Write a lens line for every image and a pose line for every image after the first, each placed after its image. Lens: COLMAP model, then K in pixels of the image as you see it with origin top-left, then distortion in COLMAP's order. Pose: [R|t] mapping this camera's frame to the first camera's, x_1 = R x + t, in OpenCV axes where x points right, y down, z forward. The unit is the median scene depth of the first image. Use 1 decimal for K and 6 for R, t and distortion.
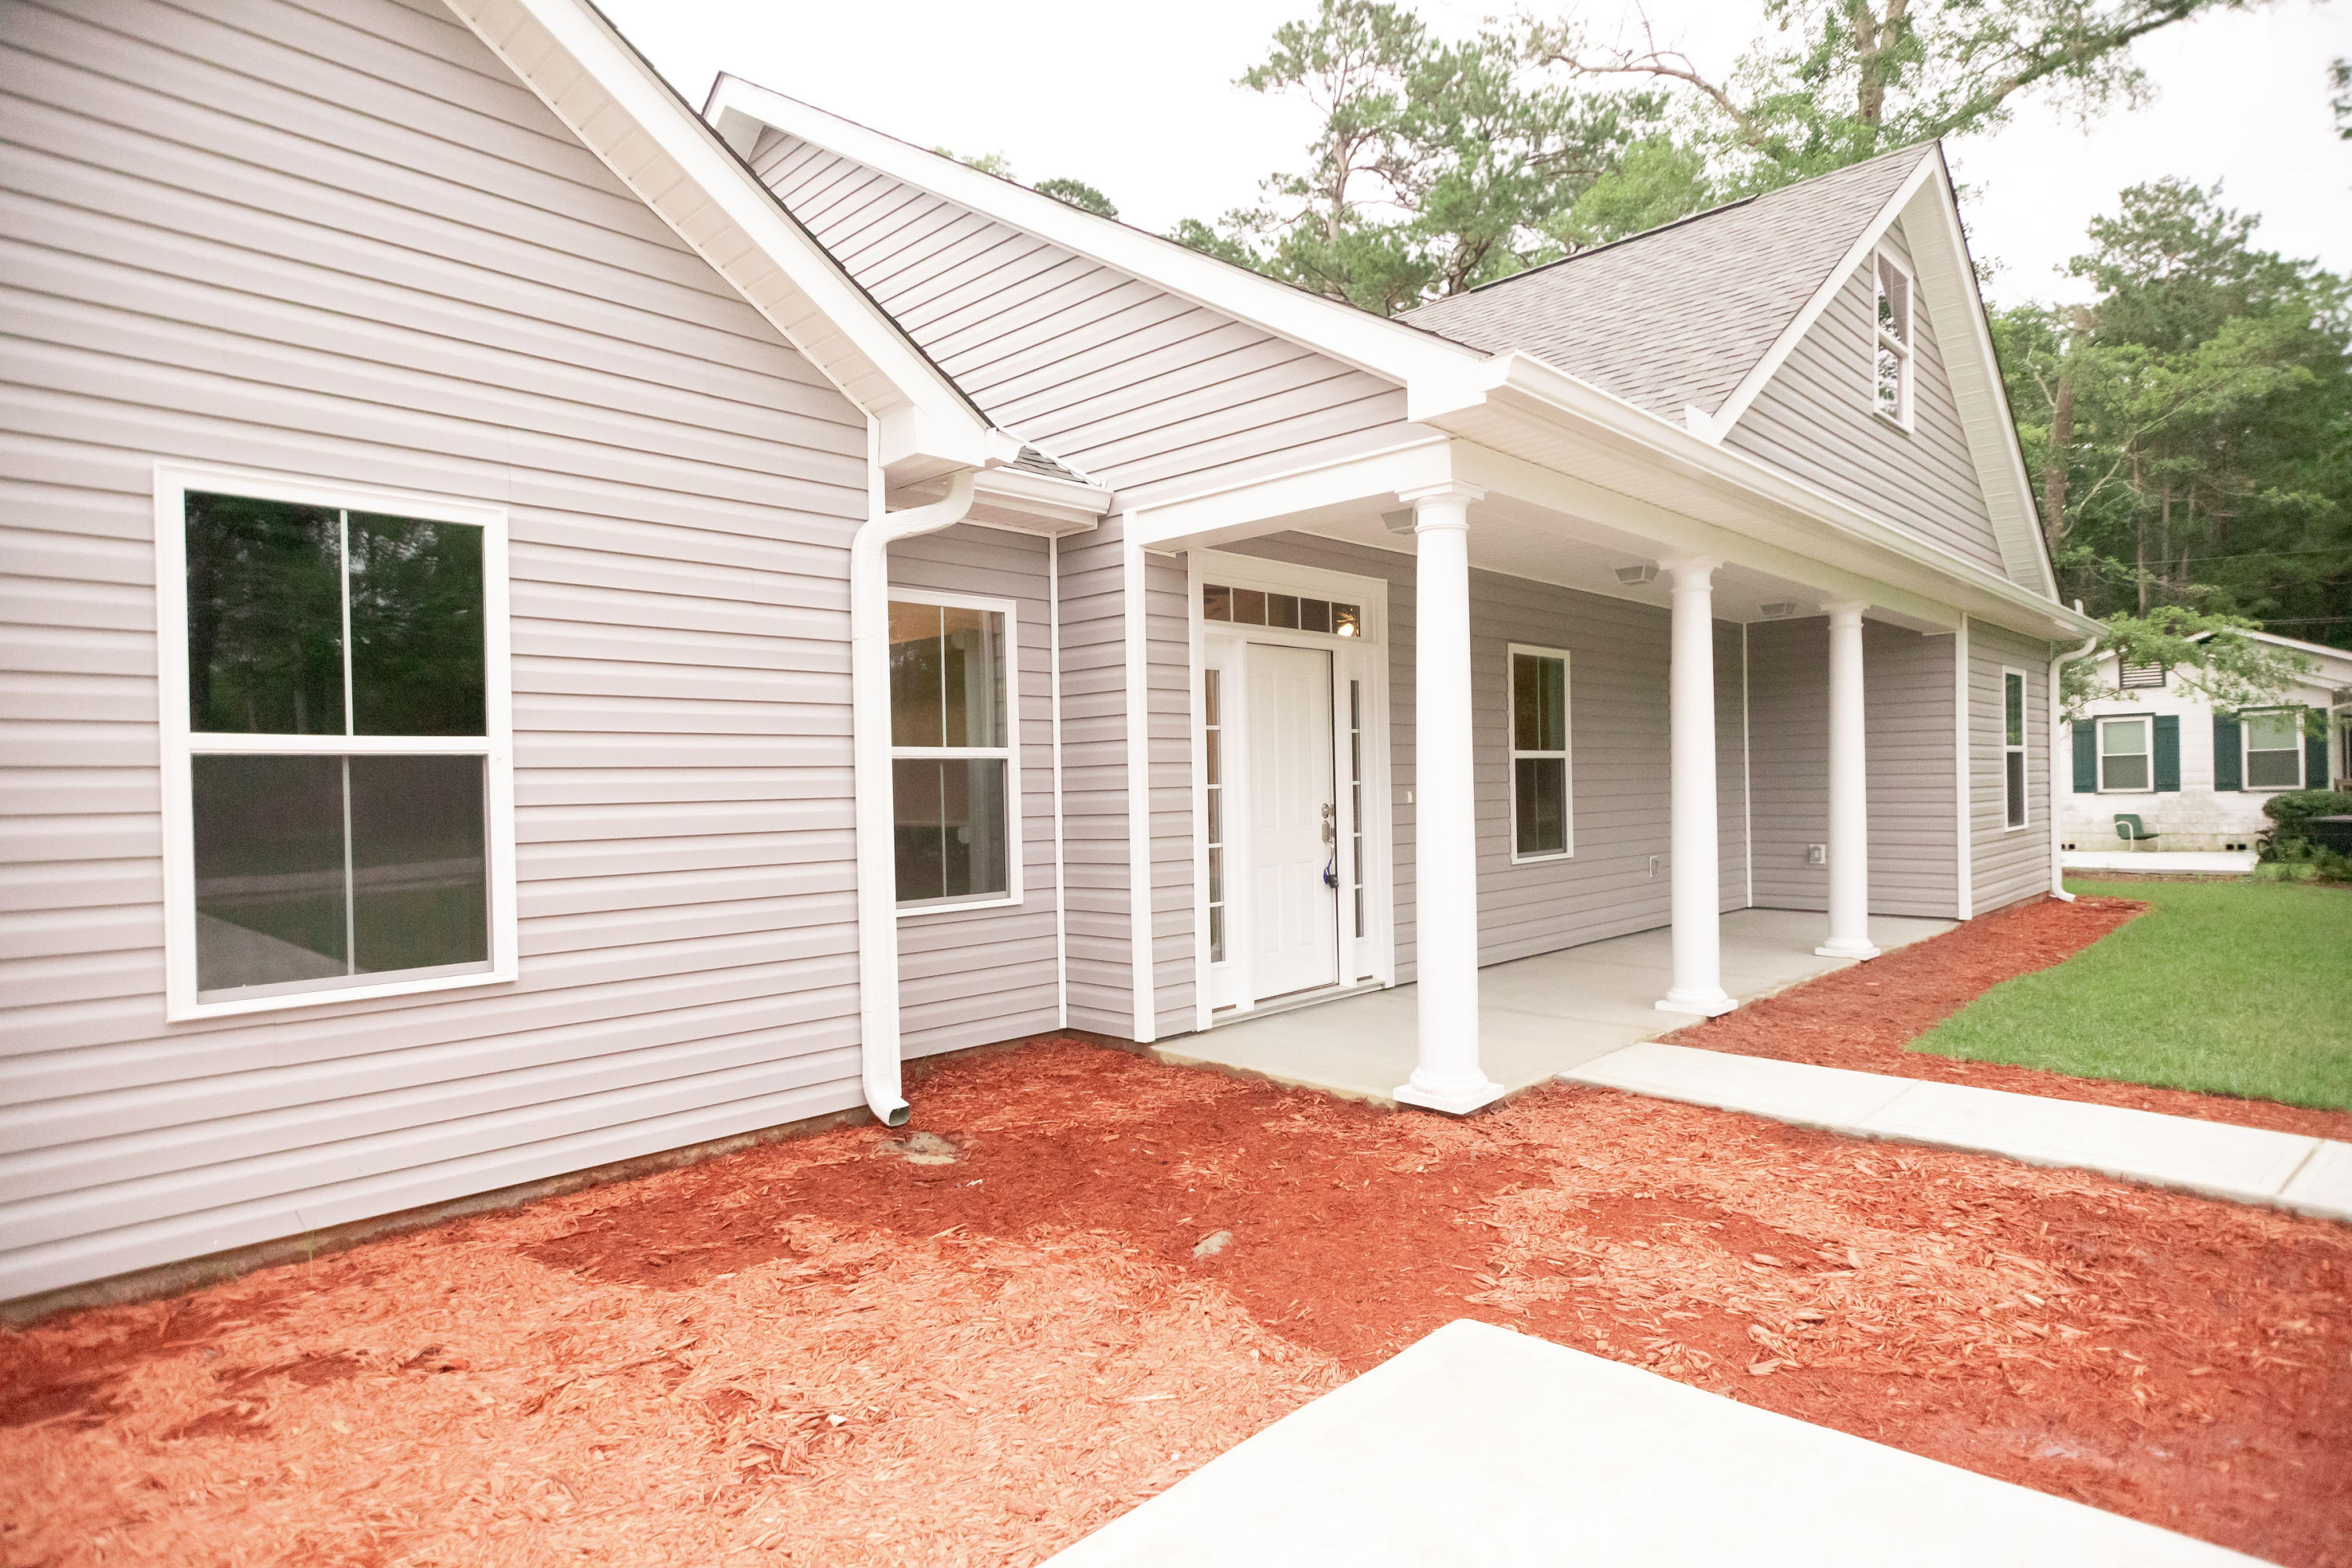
lens RADIAL K [[1259.2, 0, 1176.0], [0, 1259.2, 784.0], [0, 0, 1]] dist [0.003524, 0.000412]
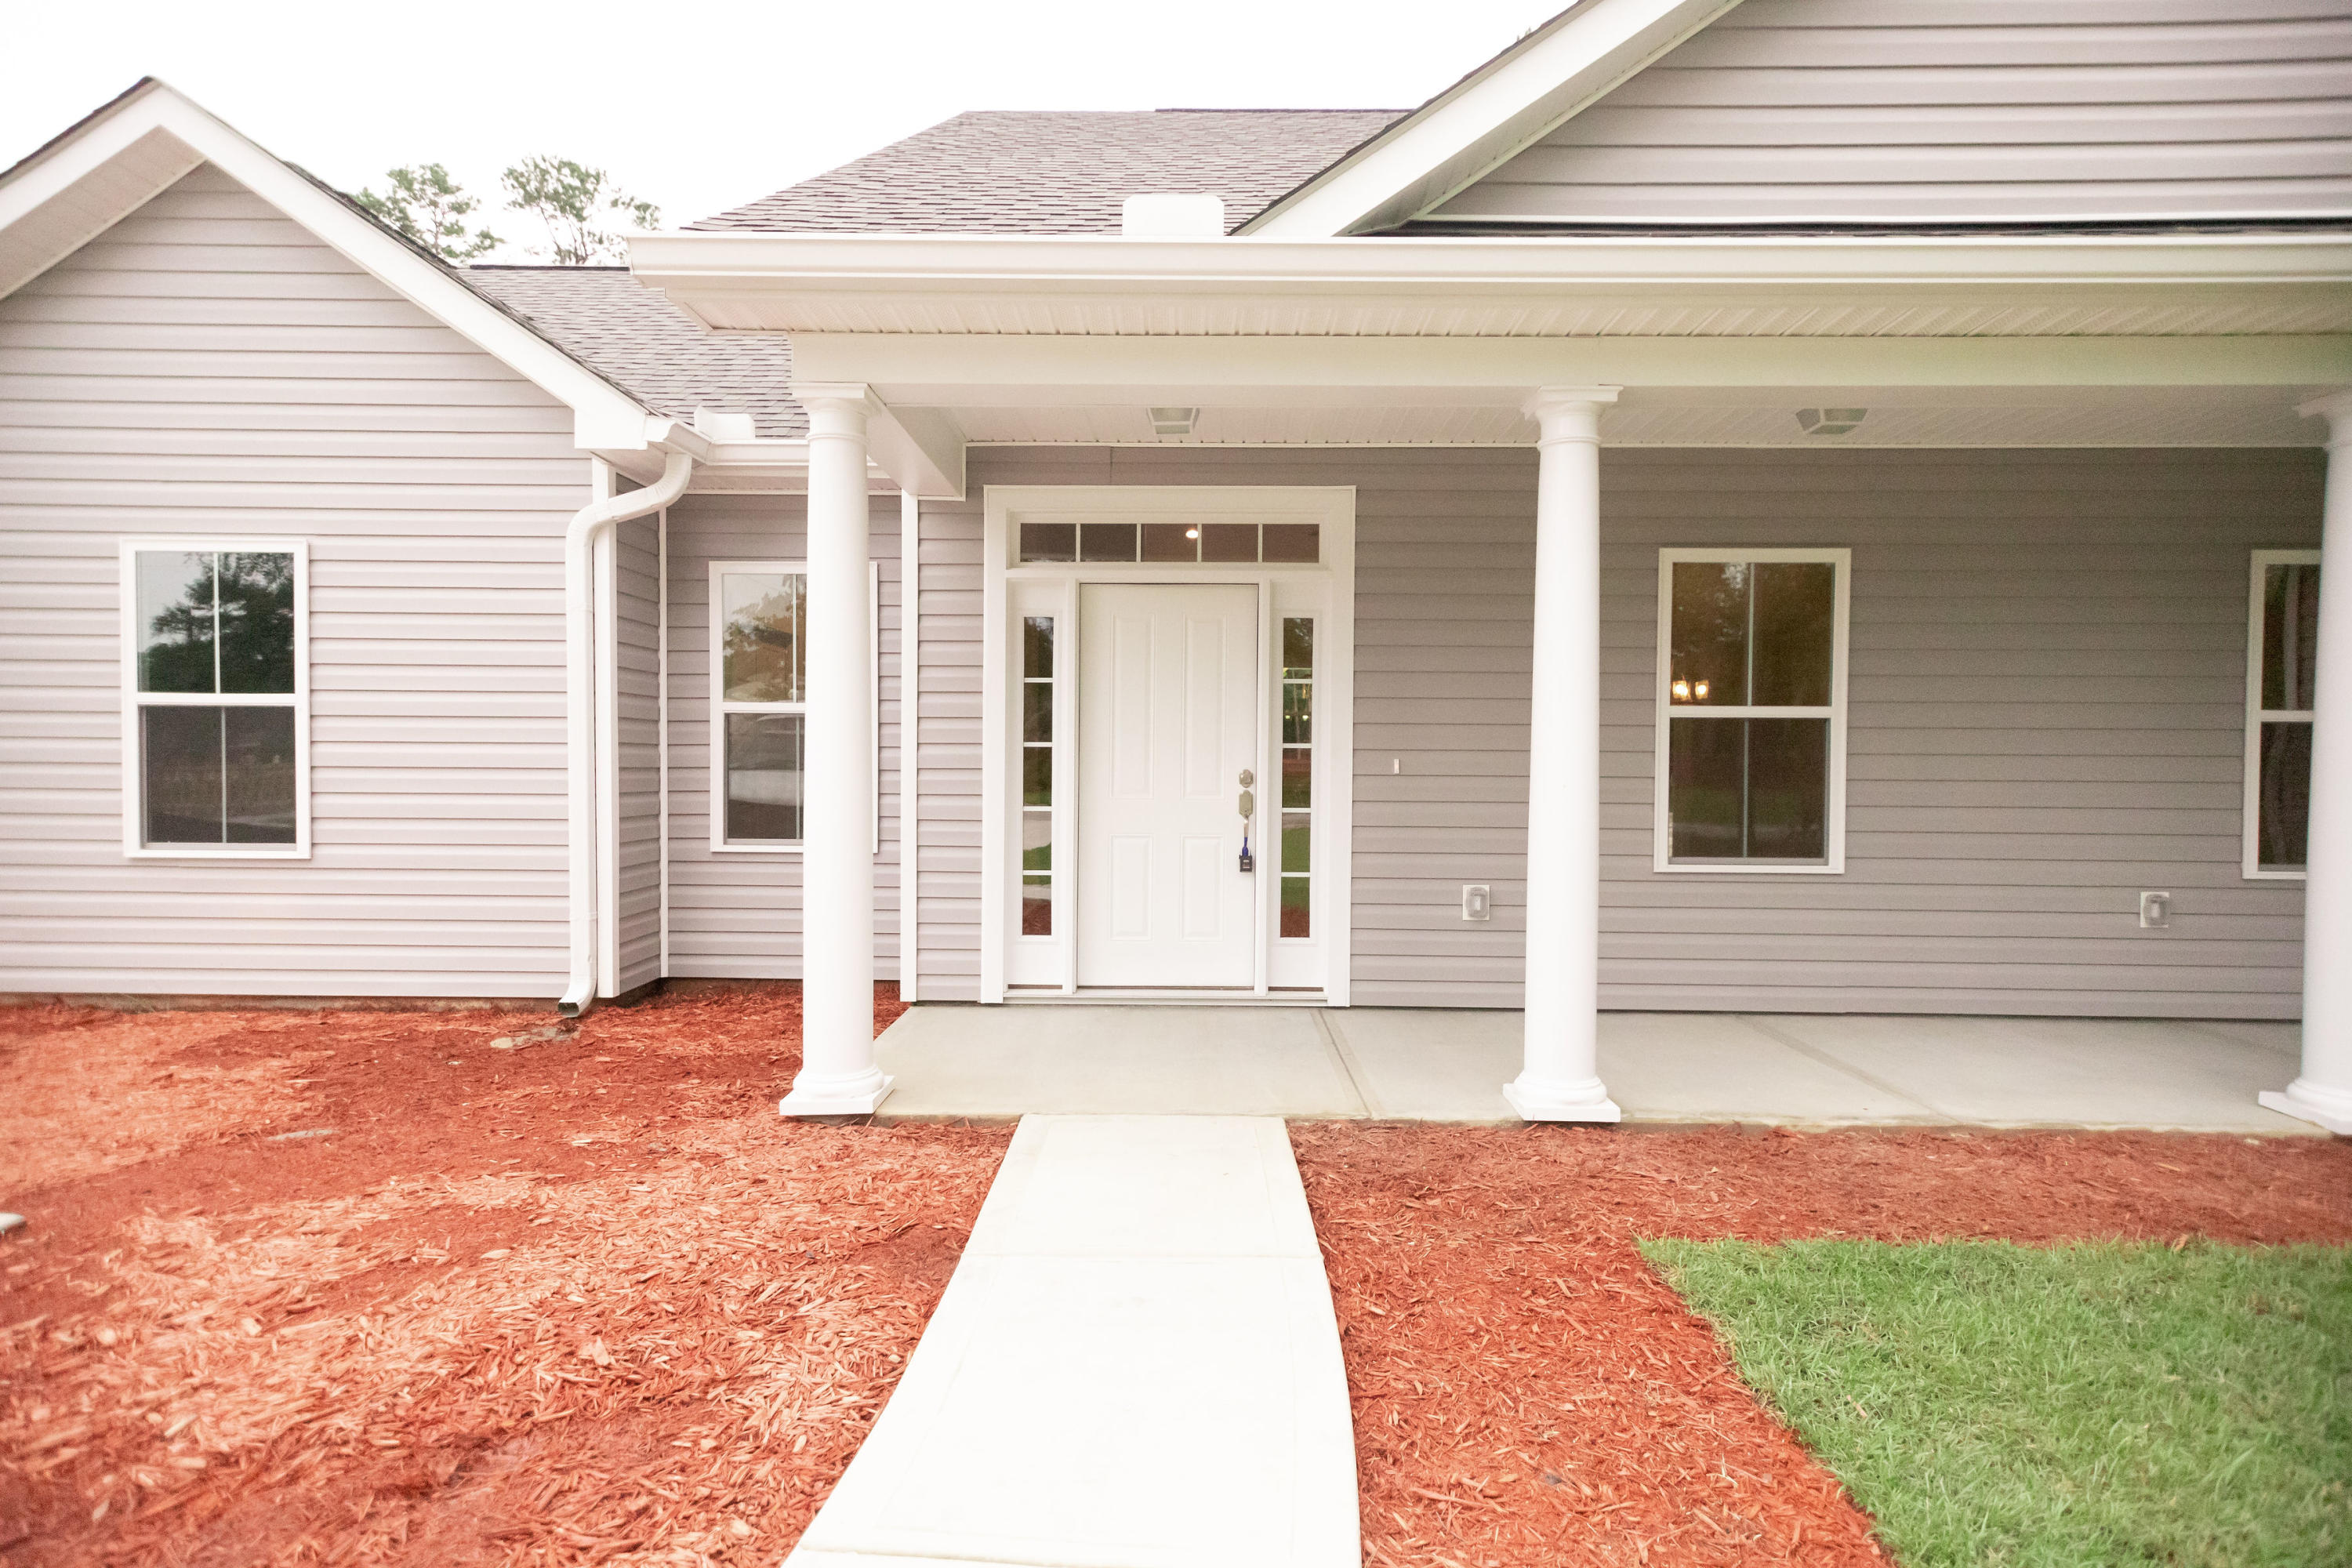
lens RADIAL K [[1274.2, 0, 1176.0], [0, 1274.2, 784.0], [0, 0, 1]] dist [0.002050, -0.000355]
pose [[0.691556, 0.042934, -0.721046, 0.694487], [-0.020770, 0.999001, 0.039564, -0.006987], [0.722024, -0.012384, 0.691757, 0.386108]]
